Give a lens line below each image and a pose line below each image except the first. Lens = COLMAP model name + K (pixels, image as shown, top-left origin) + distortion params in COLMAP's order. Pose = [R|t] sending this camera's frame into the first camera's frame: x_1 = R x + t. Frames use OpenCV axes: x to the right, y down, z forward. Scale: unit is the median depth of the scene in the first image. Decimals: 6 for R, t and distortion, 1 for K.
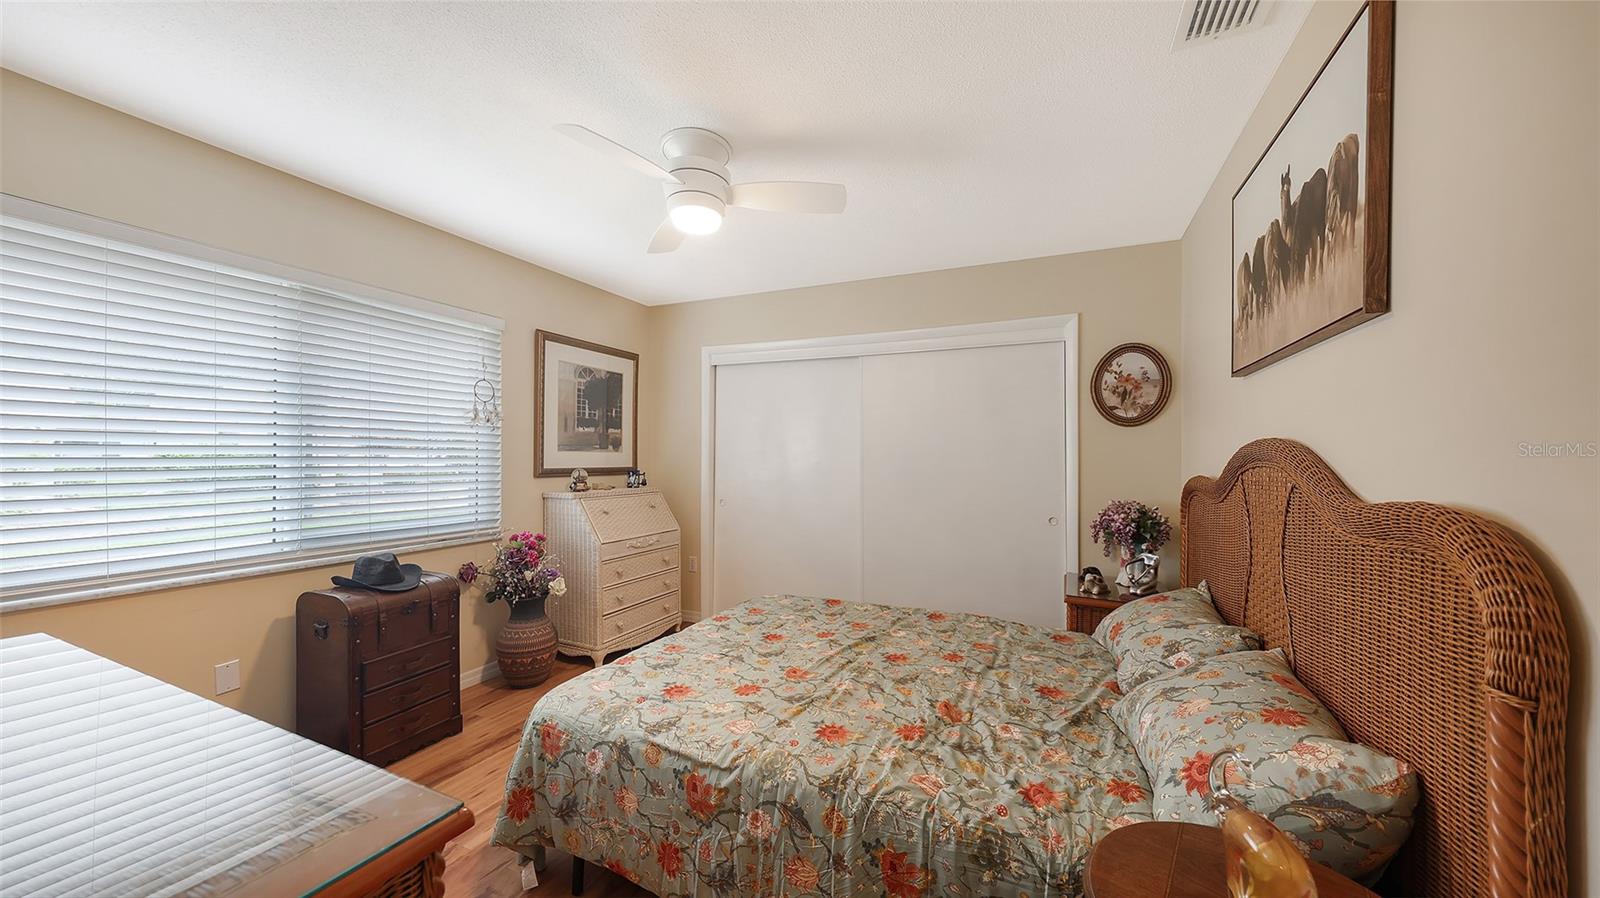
lens RADIAL K [[557.7, 0, 786.0], [0, 557.7, 450.2], [0, 0, 1]] dist [0.010393, 0.000030]
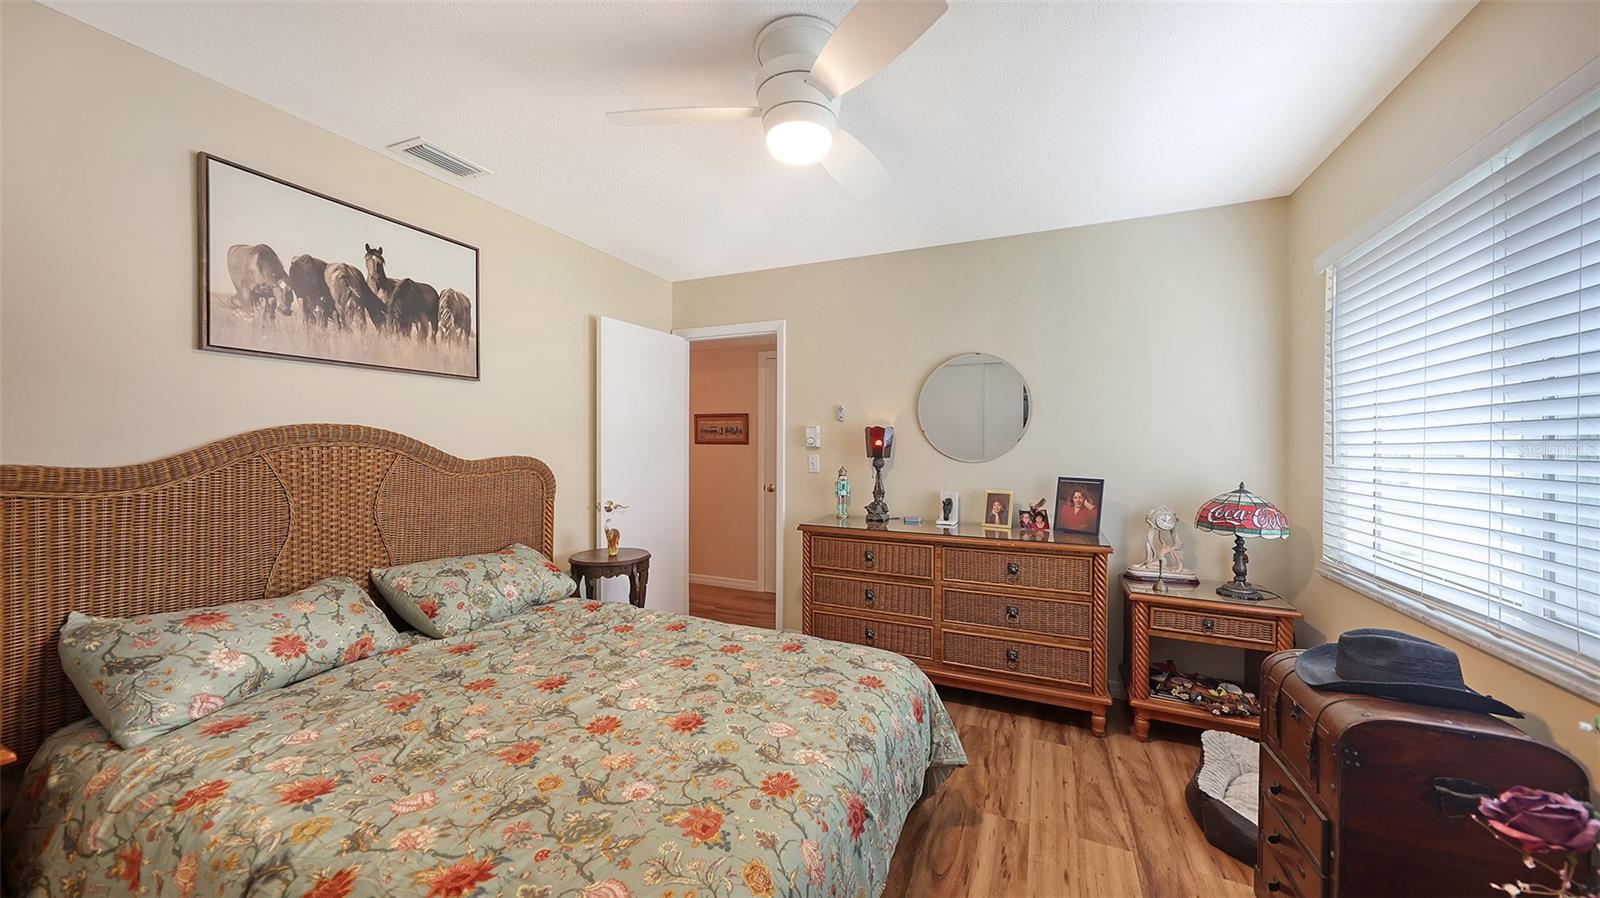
lens RADIAL K [[557.7, 0, 806.2], [0, 557.7, 450.3], [0, 0, 1]] dist [0.010393, 0.000030]
pose [[-0.998712, -0.019089, -0.047013, -0.121649], [-0.018989, 0.999816, -0.002575, 0.014667], [0.047053, -0.001679, -0.998891, 1.632500]]
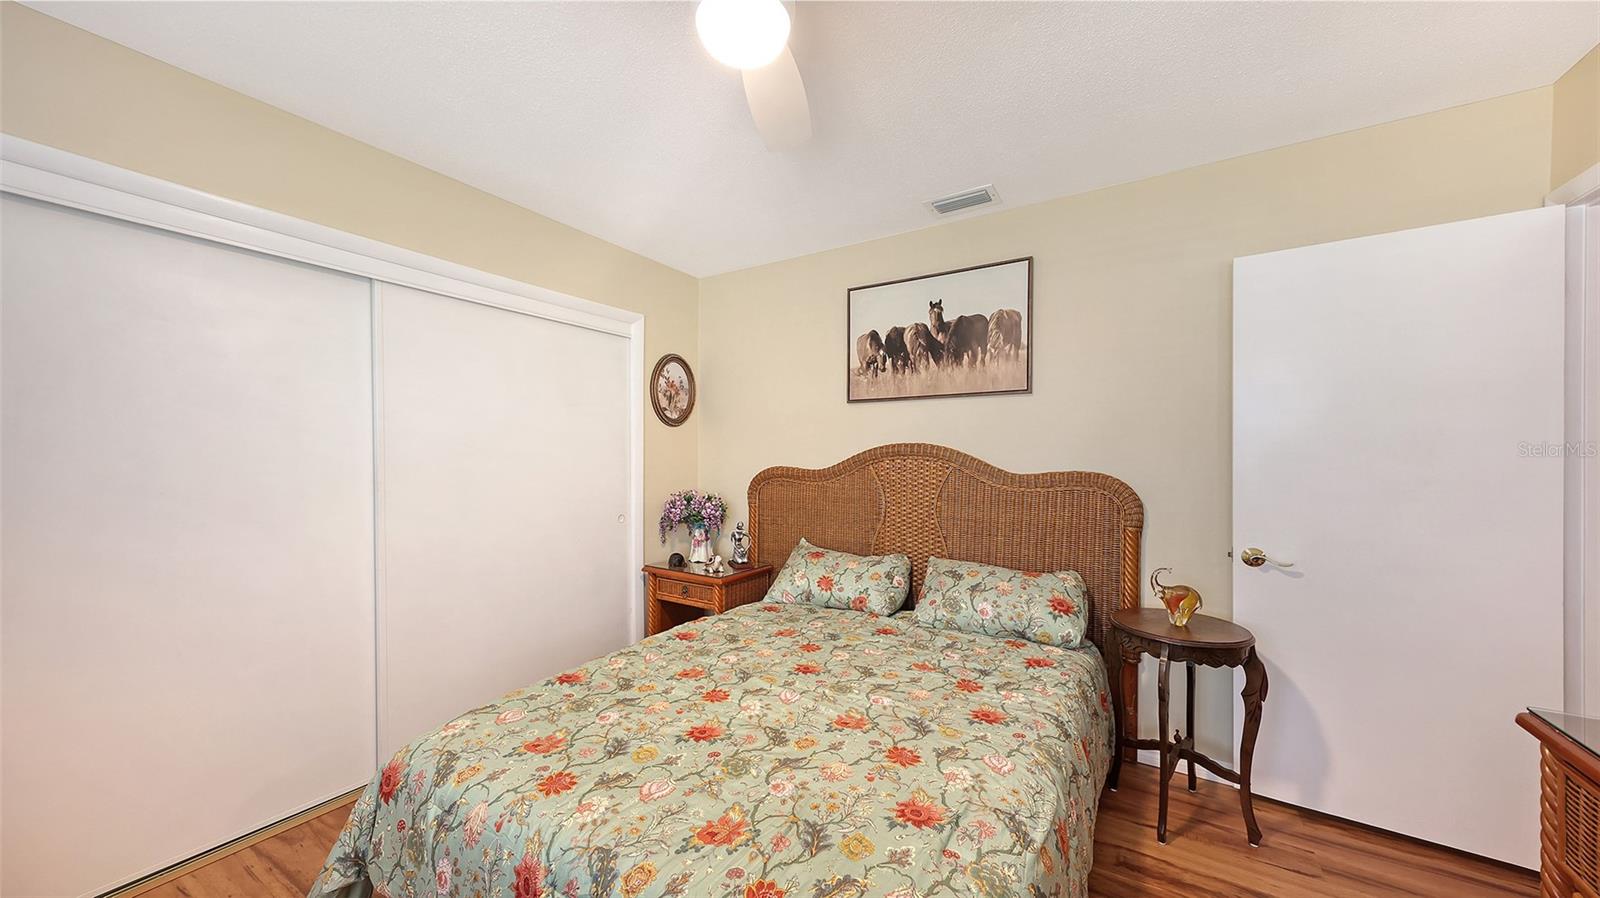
lens RADIAL K [[557.7, 0, 800.8], [0, 557.7, 456.1], [0, 0, 1]] dist [0.010393, 0.000030]
pose [[0.100800, -0.013998, 0.994808, -0.650723], [-0.011175, 0.999822, 0.015201, -0.002862], [-0.994844, -0.012649, 0.100626, 0.808558]]
